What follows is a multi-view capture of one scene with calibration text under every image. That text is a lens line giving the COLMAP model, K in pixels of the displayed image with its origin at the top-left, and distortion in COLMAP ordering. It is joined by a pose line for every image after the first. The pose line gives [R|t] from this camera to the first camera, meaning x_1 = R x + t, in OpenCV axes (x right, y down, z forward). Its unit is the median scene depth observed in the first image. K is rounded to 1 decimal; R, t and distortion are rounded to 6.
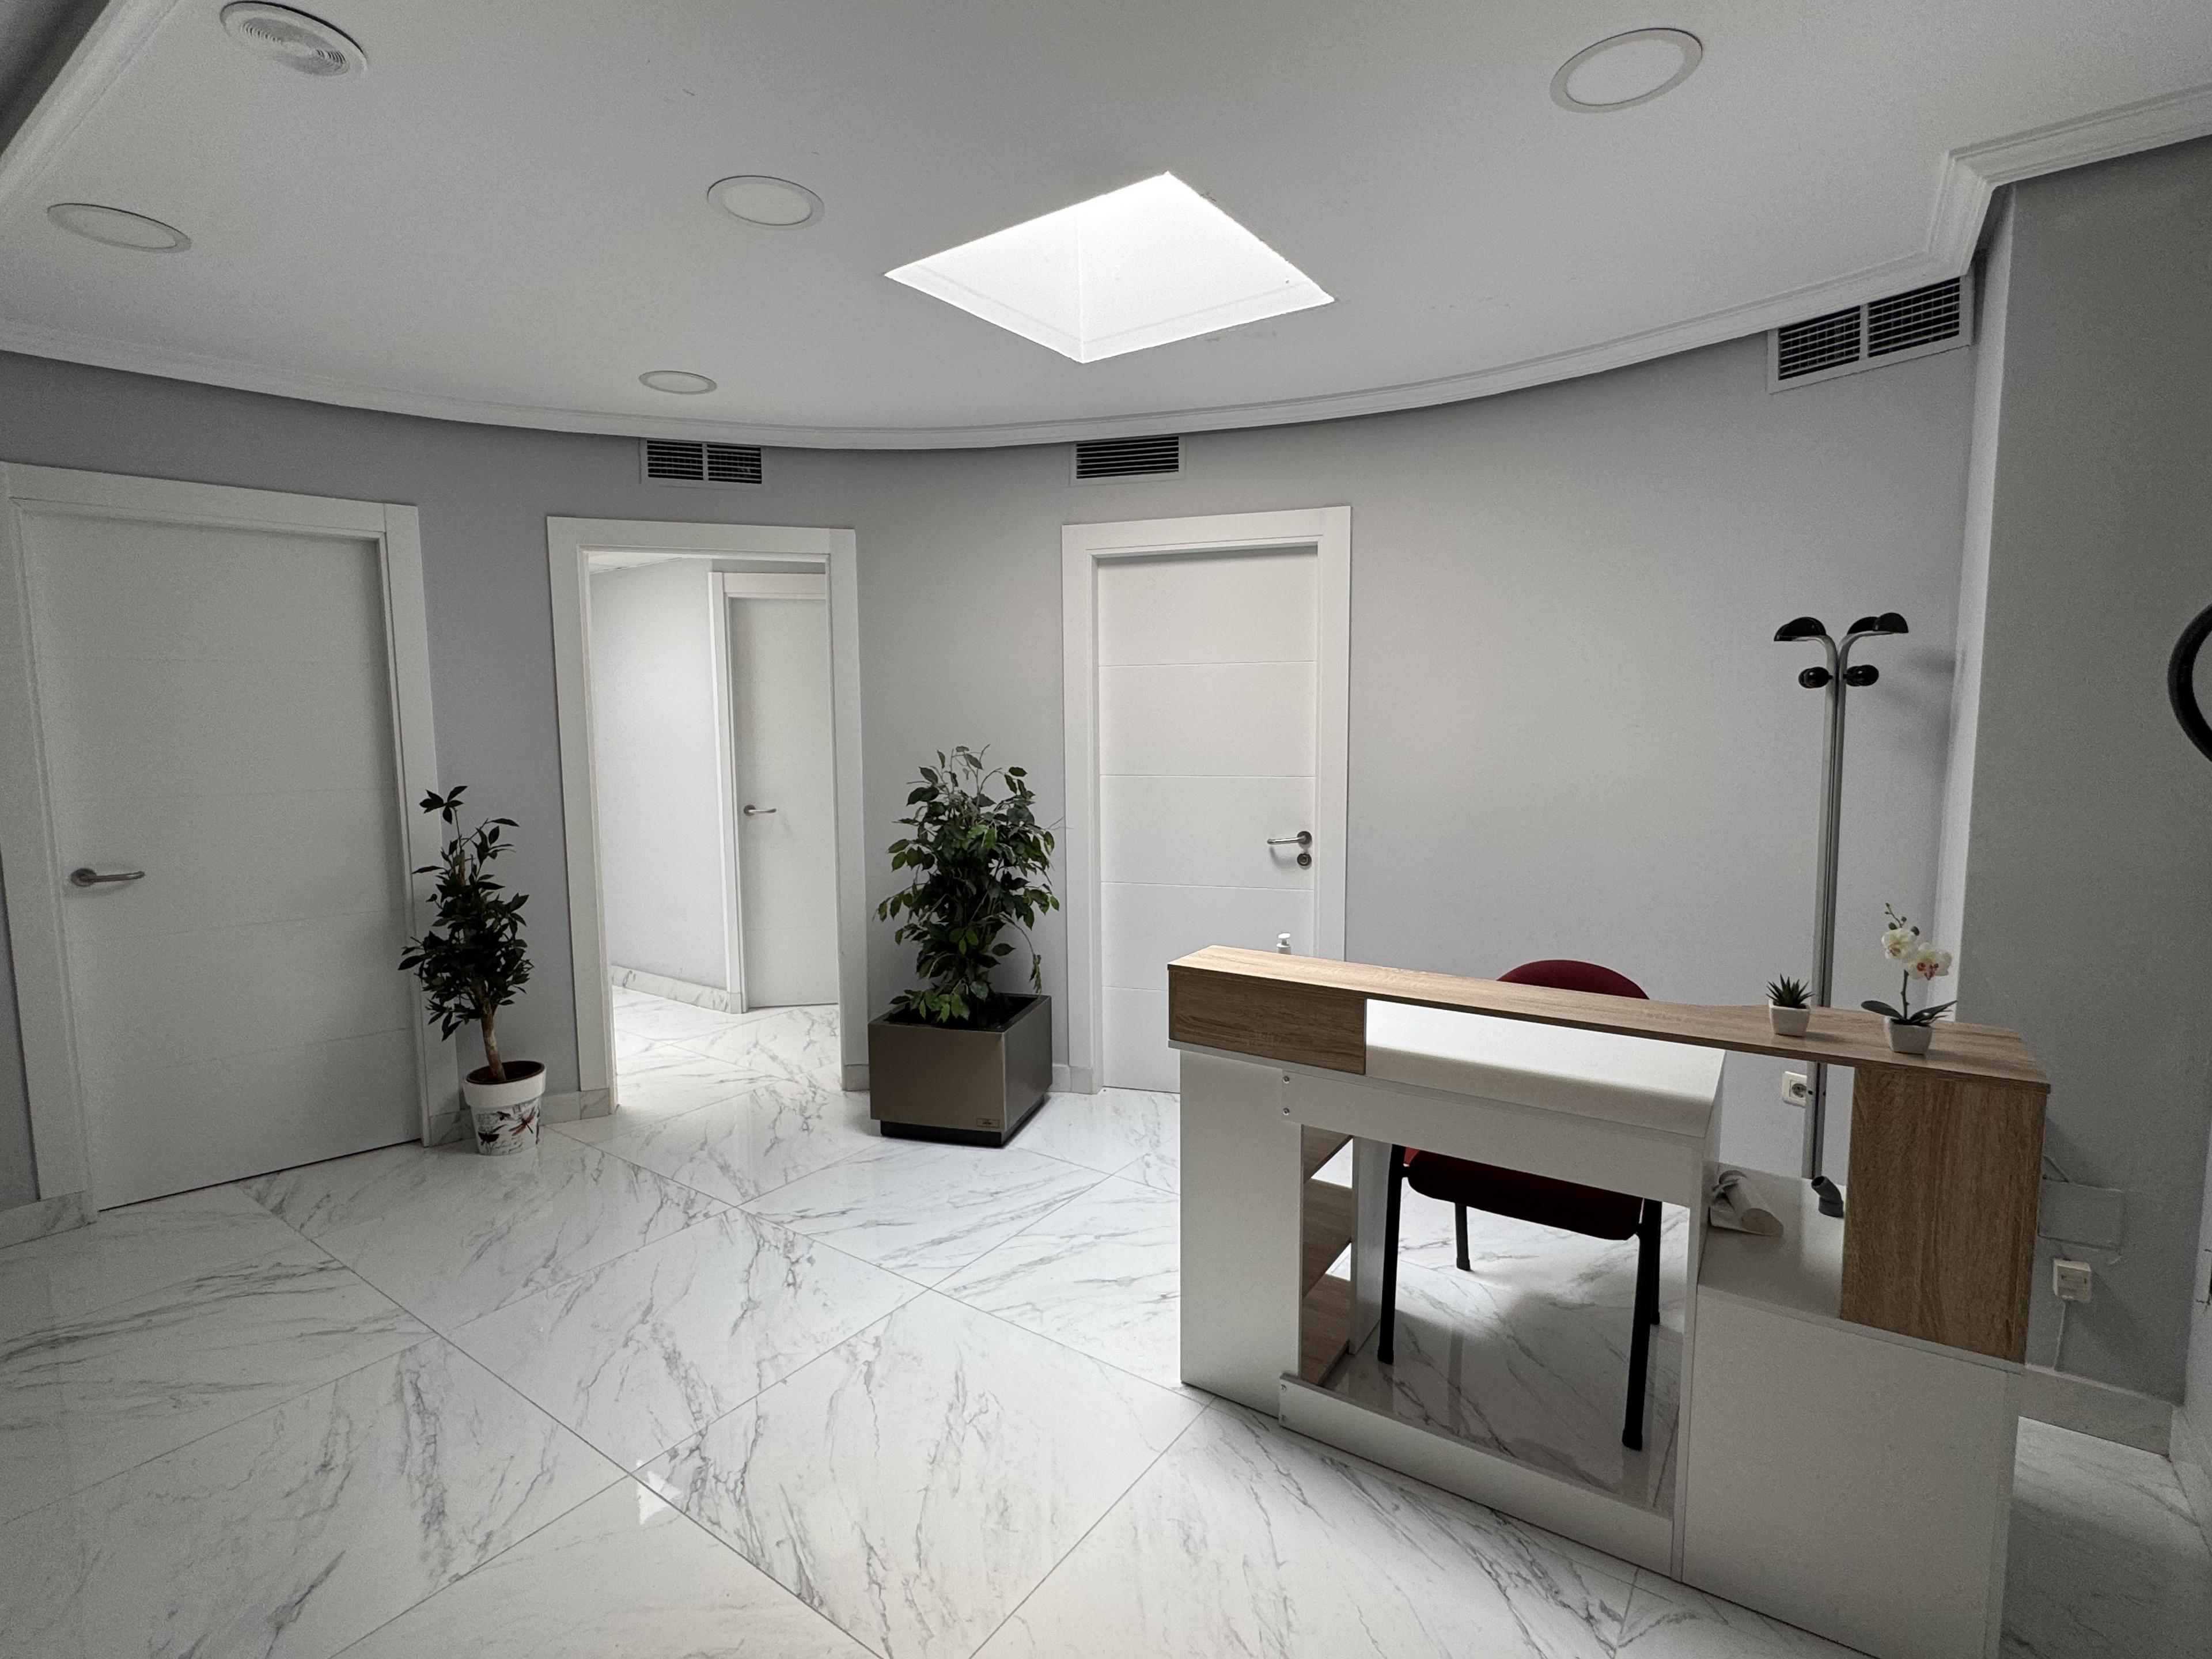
lens RADIAL K [[1072.8, 0, 1103.3], [0, 1072.8, 824.2], [0, 0, 1]] dist [-0.003658, -0.000255]
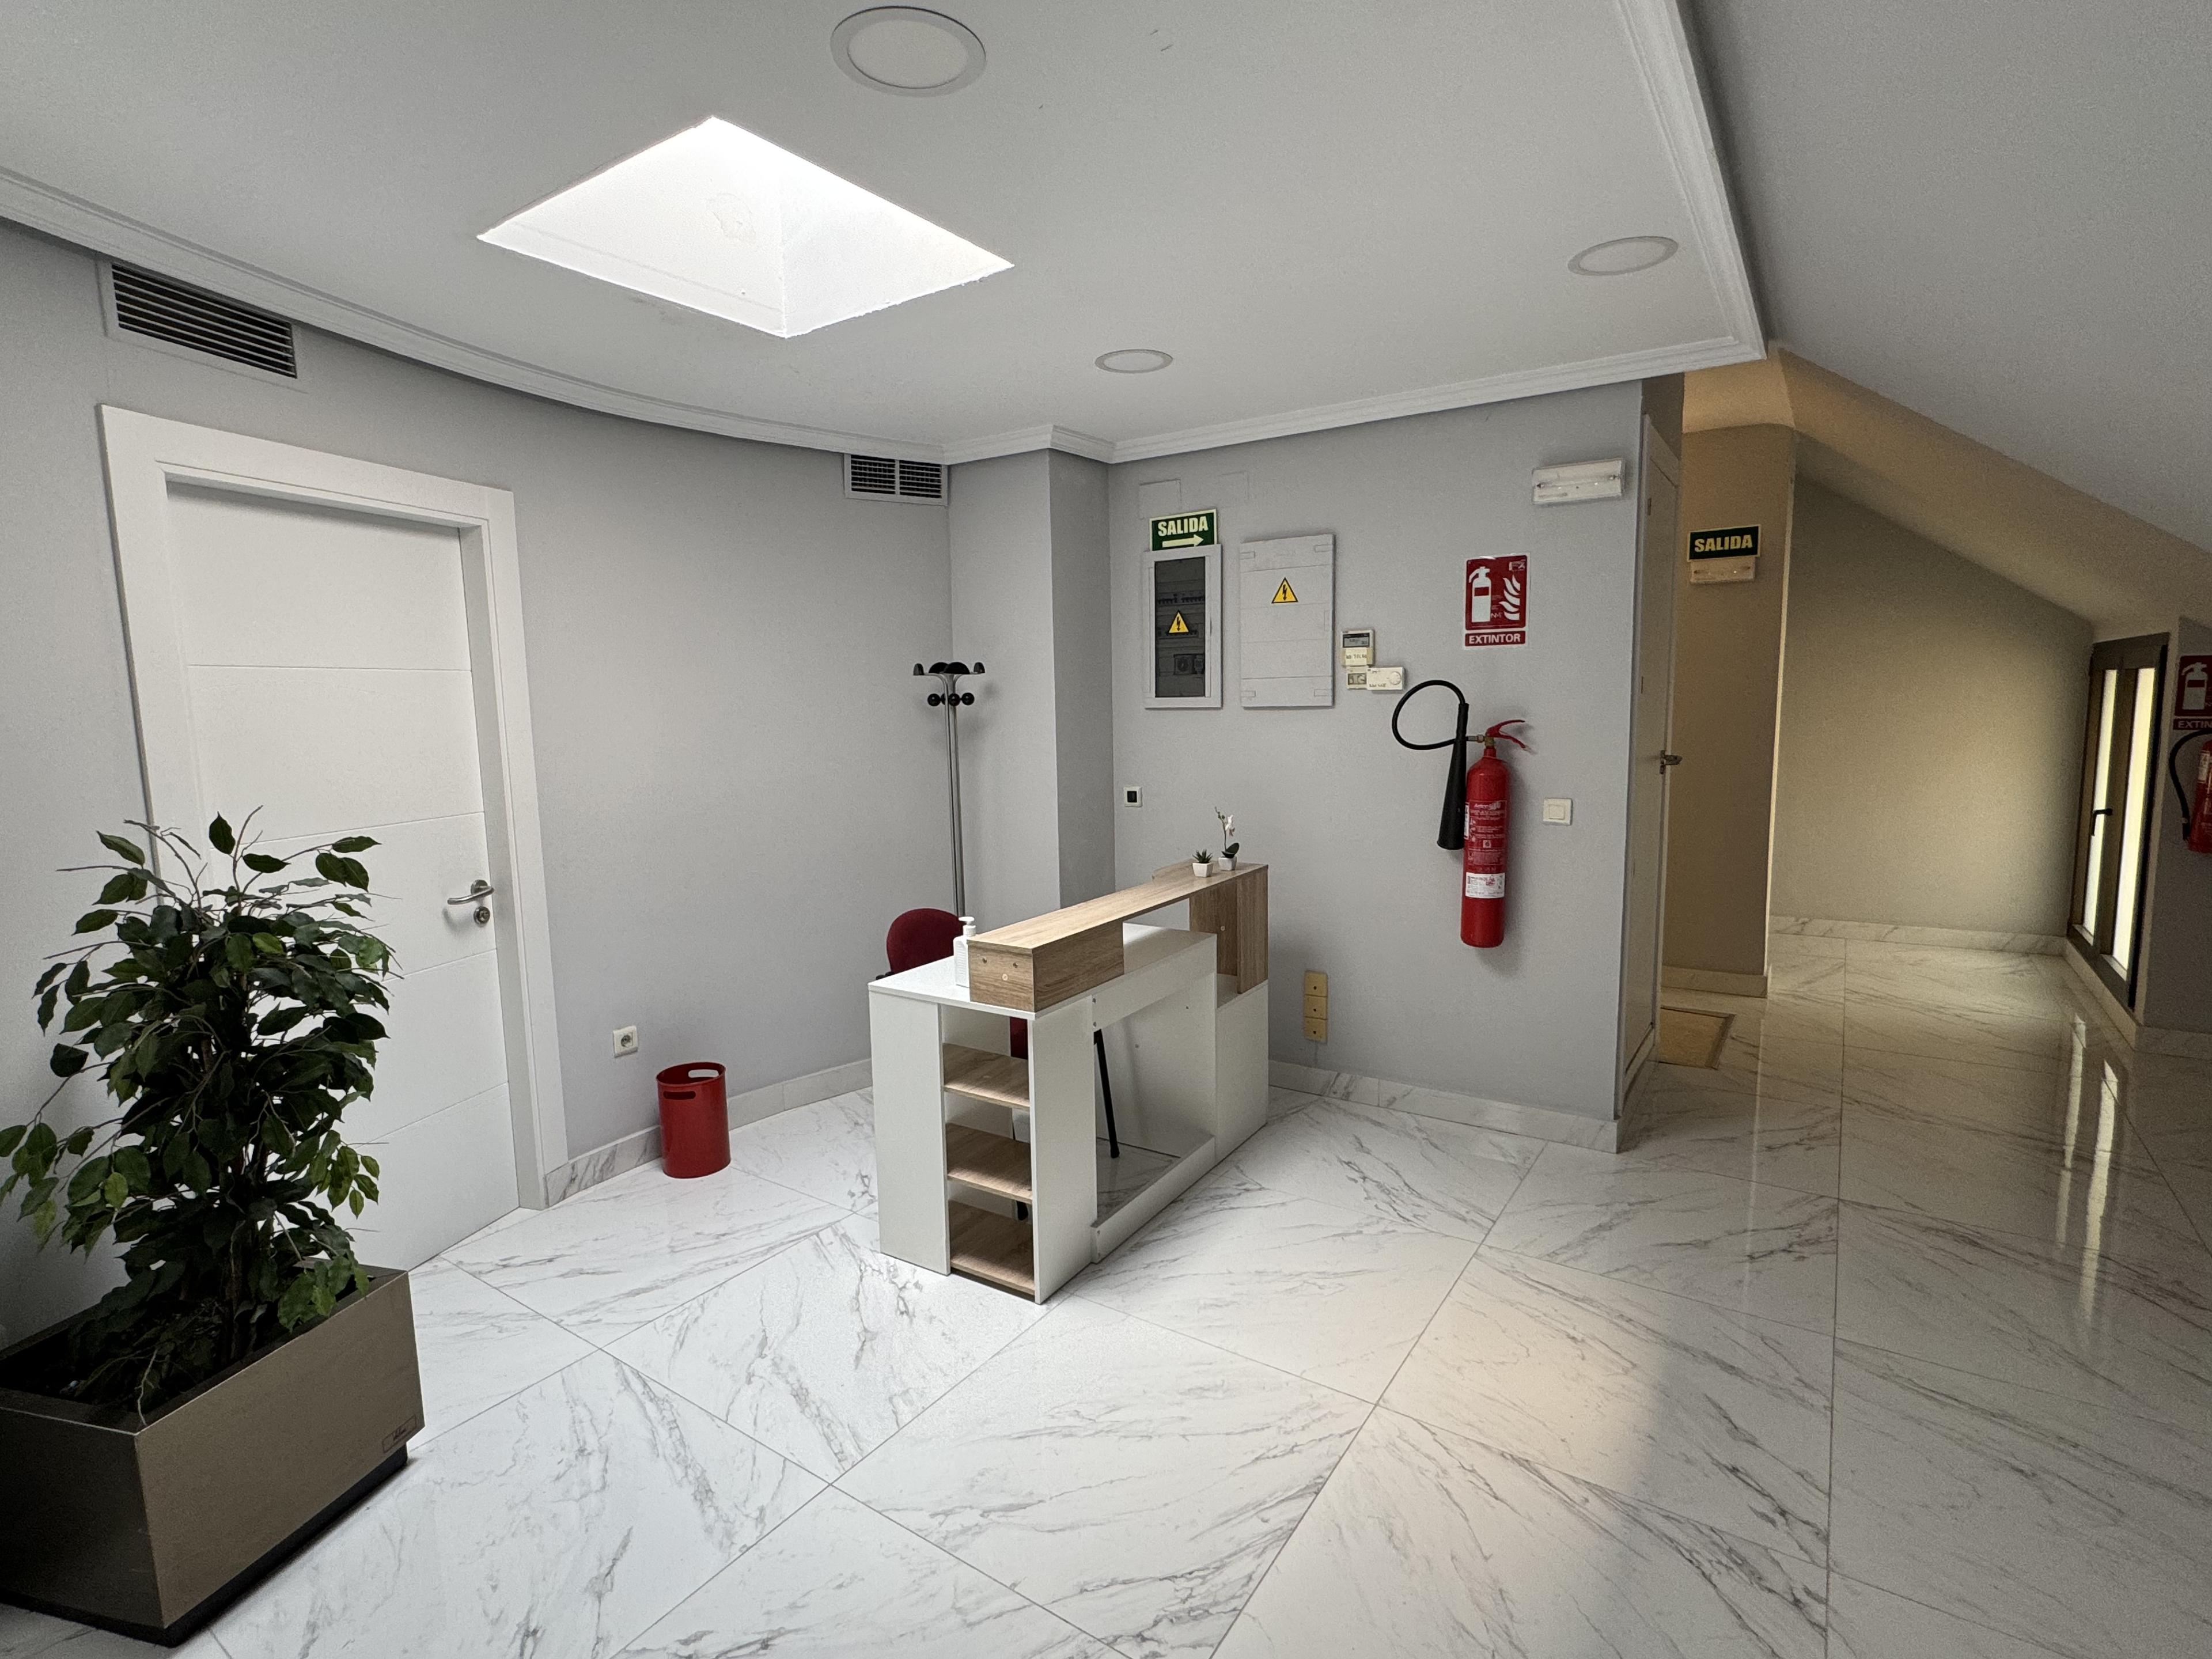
lens RADIAL K [[1103.0, 0, 1101.7], [0, 1103.0, 833.0], [0, 0, 1]] dist [-0.000411, 0.001499]
pose [[-0.032876, -0.117047, 0.992582, -1.013152], [0.117869, 0.985735, 0.120143, -0.115889], [-0.992485, 0.120944, -0.018611, 0.855438]]
